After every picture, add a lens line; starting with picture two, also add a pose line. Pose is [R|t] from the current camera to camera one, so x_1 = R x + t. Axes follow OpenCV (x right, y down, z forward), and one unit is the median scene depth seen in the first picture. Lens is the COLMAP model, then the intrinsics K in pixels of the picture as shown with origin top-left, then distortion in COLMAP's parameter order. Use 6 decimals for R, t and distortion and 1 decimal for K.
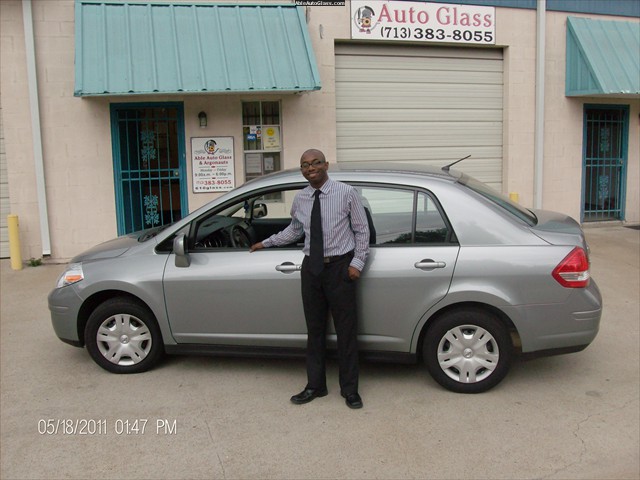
lens RADIAL K [[665.7, 0, 340.9], [0, 665.7, 253.4], [0, 0, 1]] dist [-0.182574, 0.148373]
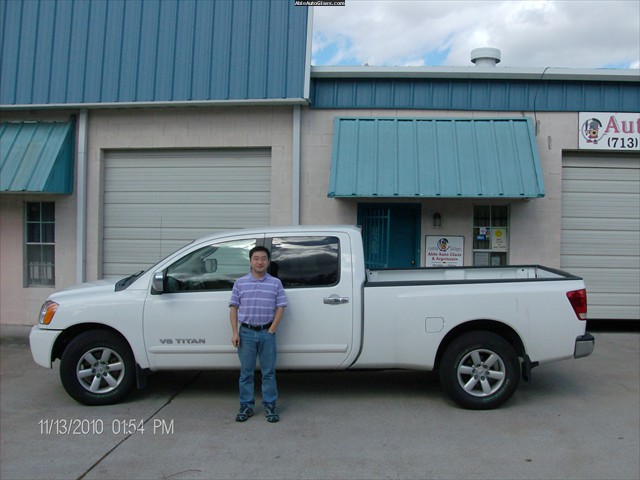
lens RADIAL K [[665.7, 0, 340.9], [0, 665.7, 253.4], [0, 0, 1]] dist [-0.182574, 0.148373]
pose [[0.929162, 0.042840, -0.367183, 0.051364], [-0.093409, 0.988239, -0.121073, 0.004338], [0.357678, 0.146794, 0.922235, -0.088715]]
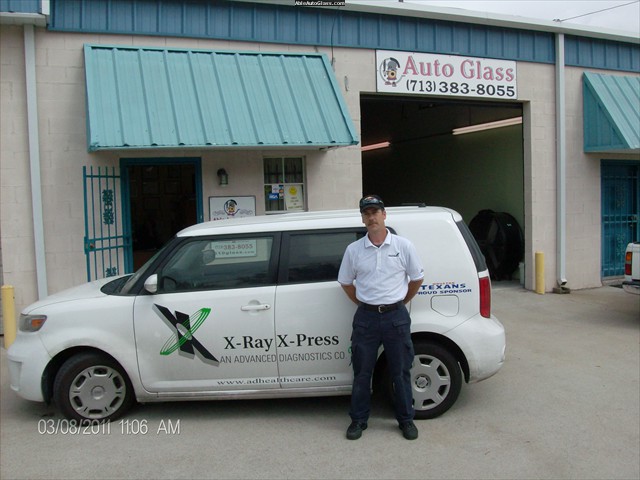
lens RADIAL K [[665.7, 0, 340.9], [0, 665.7, 253.4], [0, 0, 1]] dist [-0.182574, 0.148373]
pose [[0.994858, -0.016177, 0.099977, -0.133163], [0.025134, 0.995715, -0.088993, -0.013861], [-0.098109, 0.091048, 0.991002, 0.087608]]
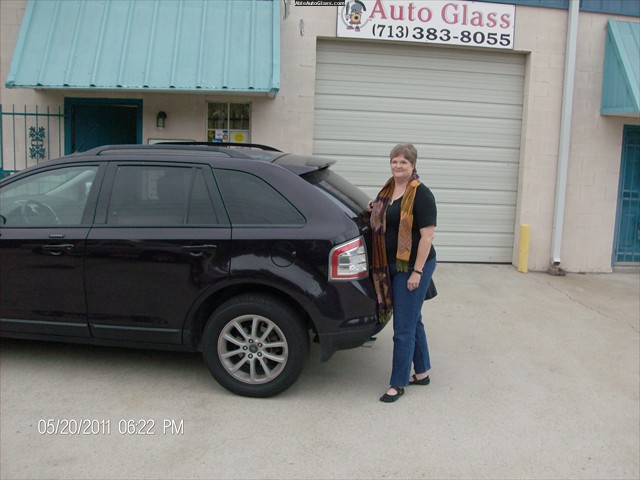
lens RADIAL K [[665.7, 0, 340.9], [0, 665.7, 253.4], [0, 0, 1]] dist [-0.182574, 0.148373]
pose [[0.982616, 0.082832, -0.166148, 0.190259], [-0.085718, 0.996267, -0.010261, -0.029251], [0.164678, 0.024324, 0.986047, 0.140346]]
